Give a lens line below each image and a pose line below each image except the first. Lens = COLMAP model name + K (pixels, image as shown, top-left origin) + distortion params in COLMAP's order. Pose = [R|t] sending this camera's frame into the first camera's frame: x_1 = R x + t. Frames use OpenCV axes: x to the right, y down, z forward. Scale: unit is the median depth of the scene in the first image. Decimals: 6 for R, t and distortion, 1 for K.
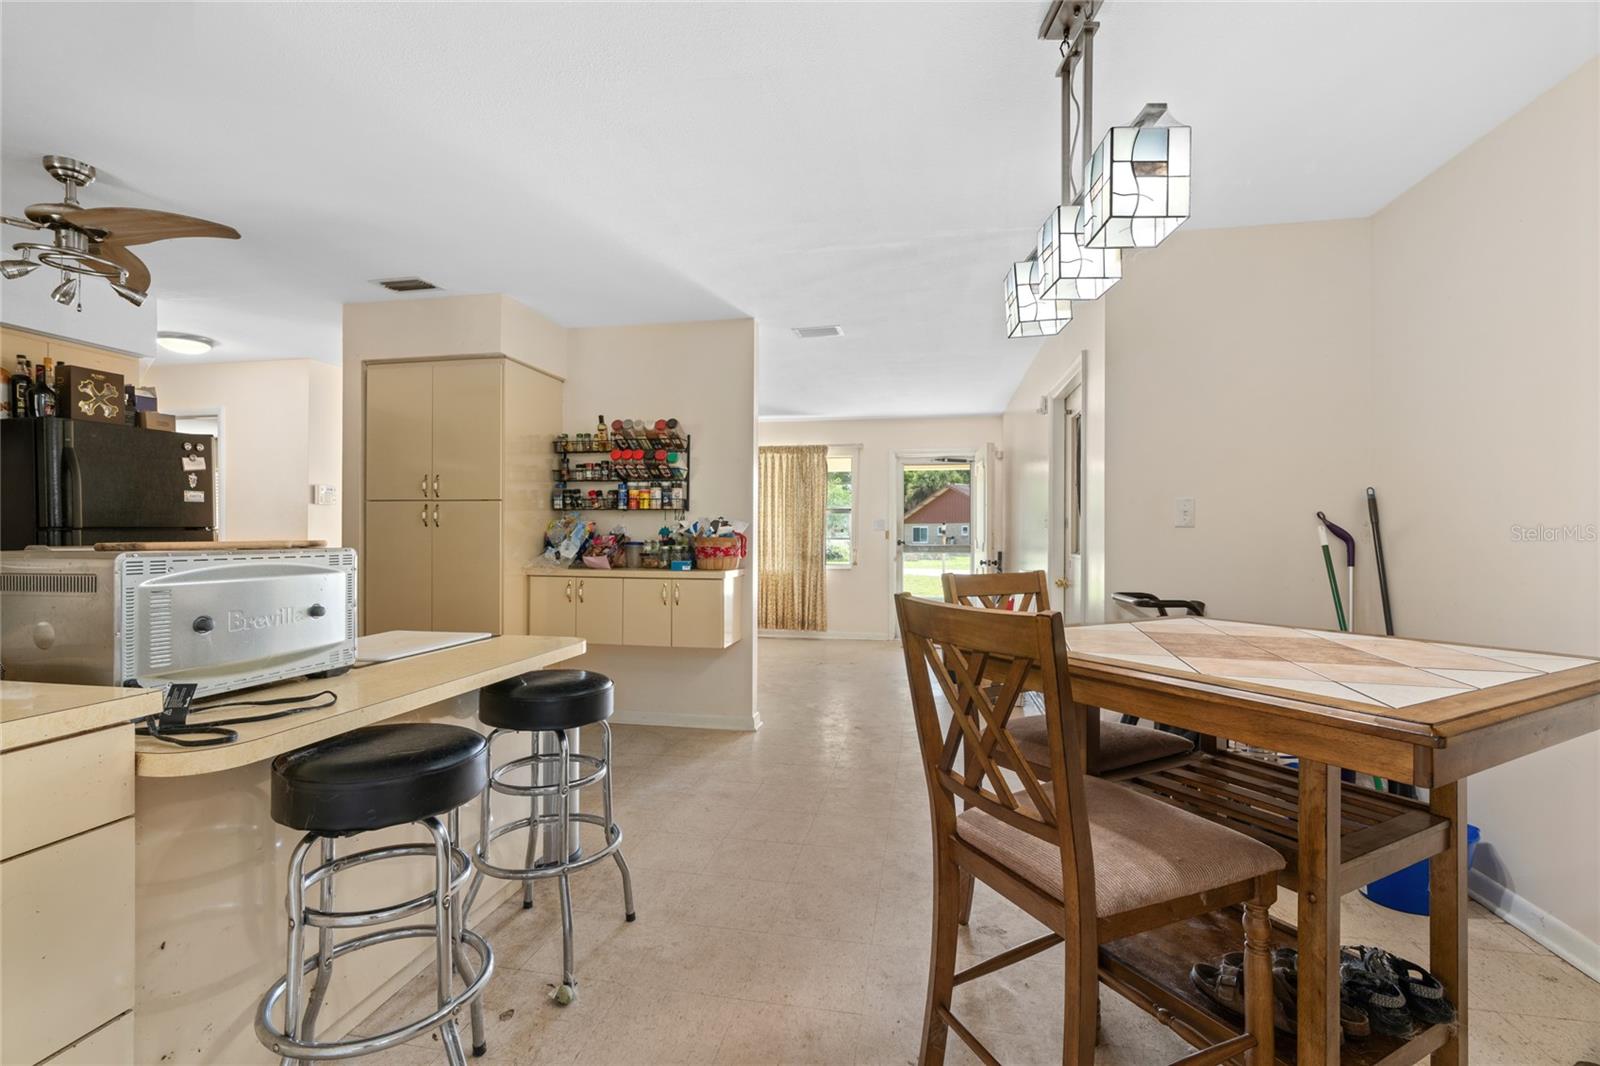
lens RADIAL K [[734.1, 0, 797.9], [0, 734.1, 521.0], [0, 0, 1]] dist [-0.011197, 0.006604]
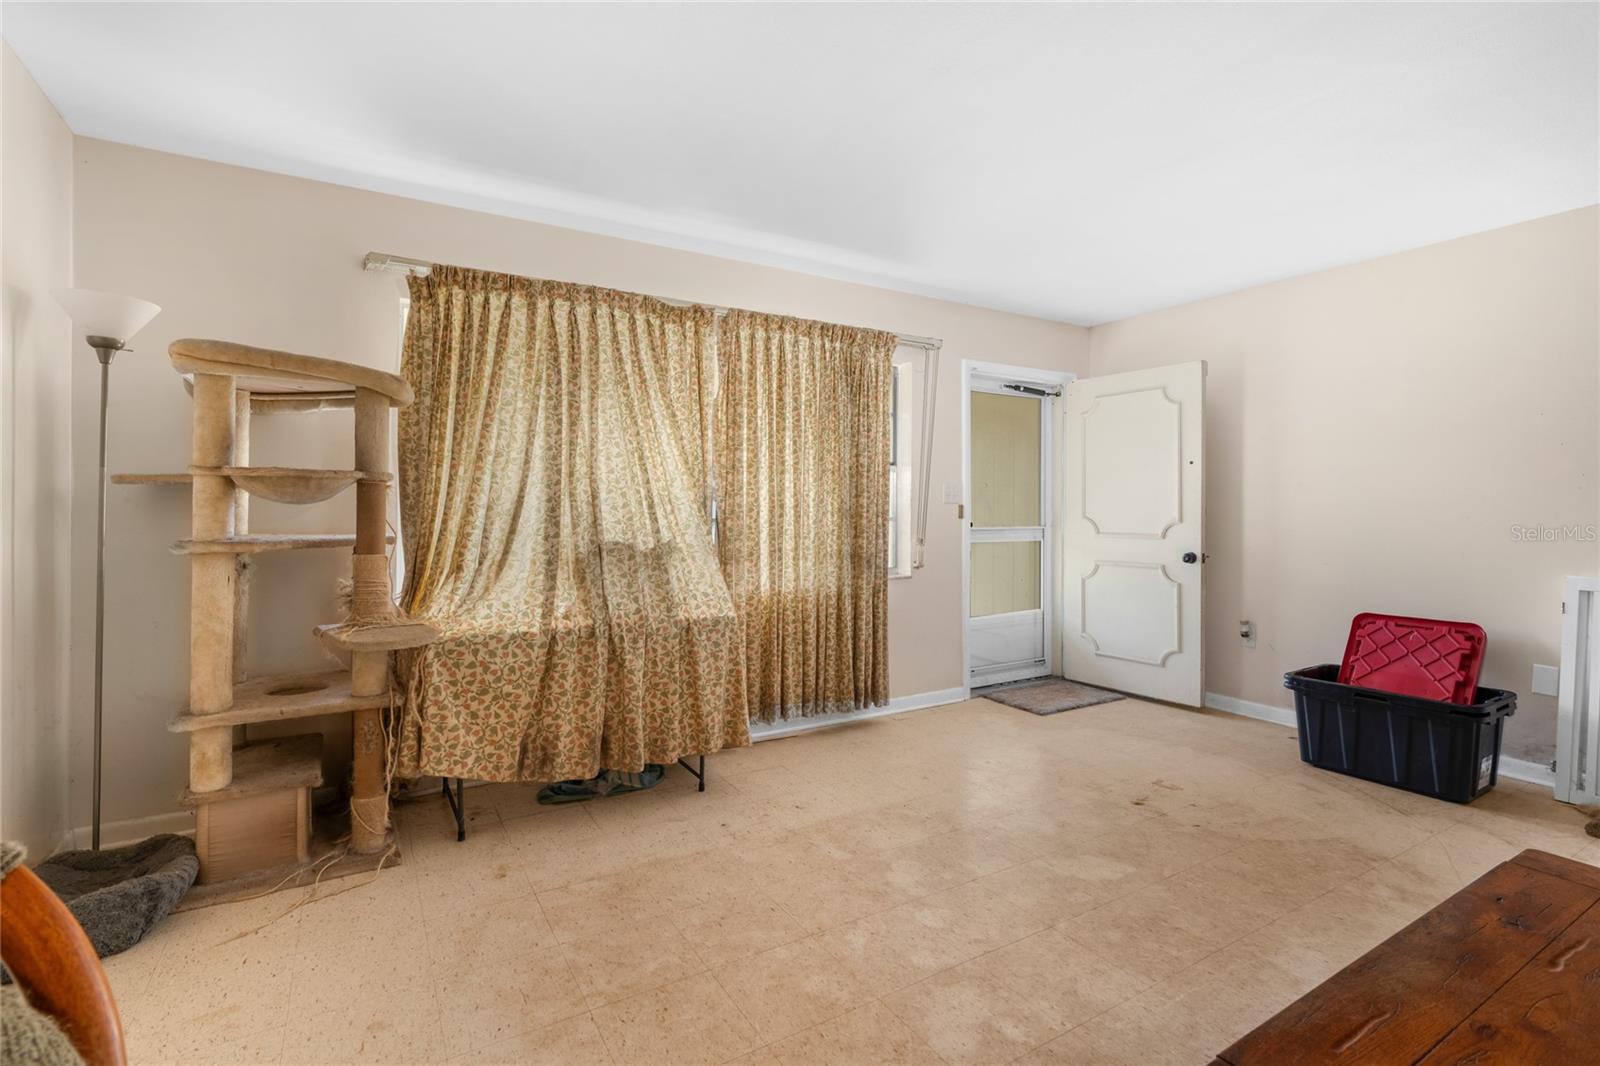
lens RADIAL K [[737.4, 0, 800.9], [0, 737.4, 511.2], [0, 0, 1]] dist [-0.004992, 0.000207]
pose [[0.743780, -0.005109, 0.668405, -0.339958], [-0.011231, 0.999734, 0.020139, 0.008533], [-0.668331, -0.022486, 0.743525, 0.656326]]
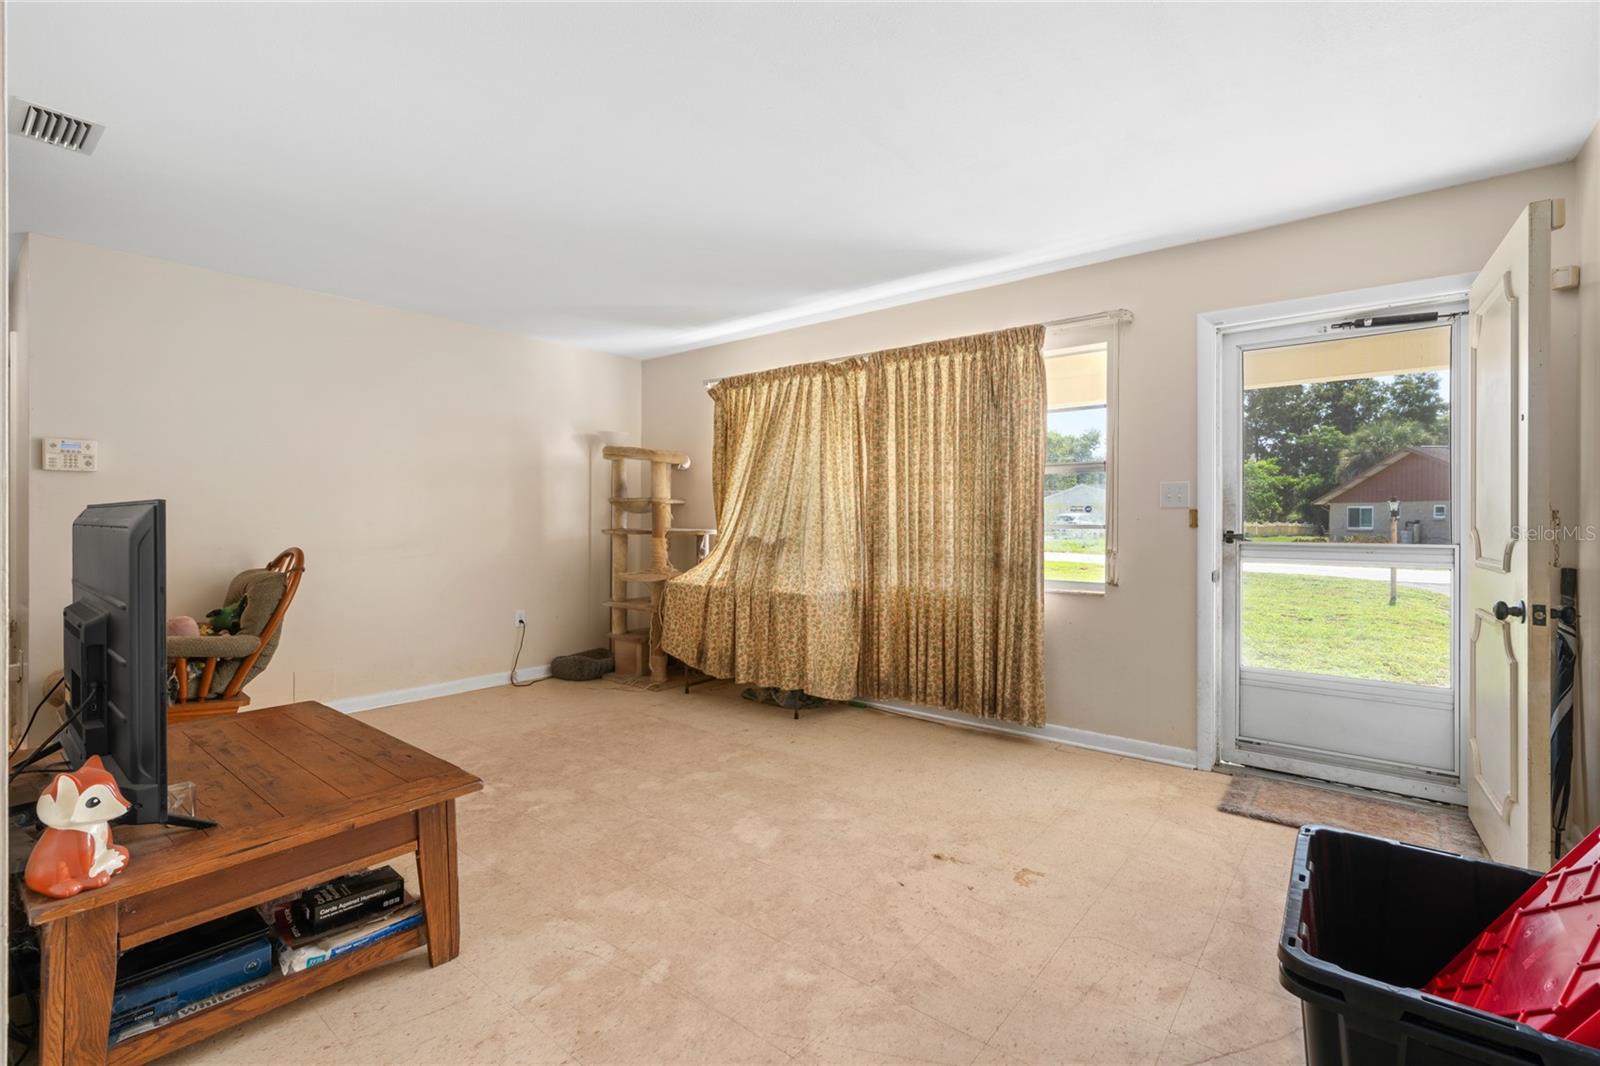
lens RADIAL K [[734.1, 0, 797.9], [0, 734.1, 521.0], [0, 0, 1]] dist [-0.011197, 0.006604]
pose [[0.878840, -0.000360, -0.477117, 0.121395], [0.010804, 0.999758, 0.019147, 0.009637], [0.476994, -0.021982, 0.878631, 0.514756]]
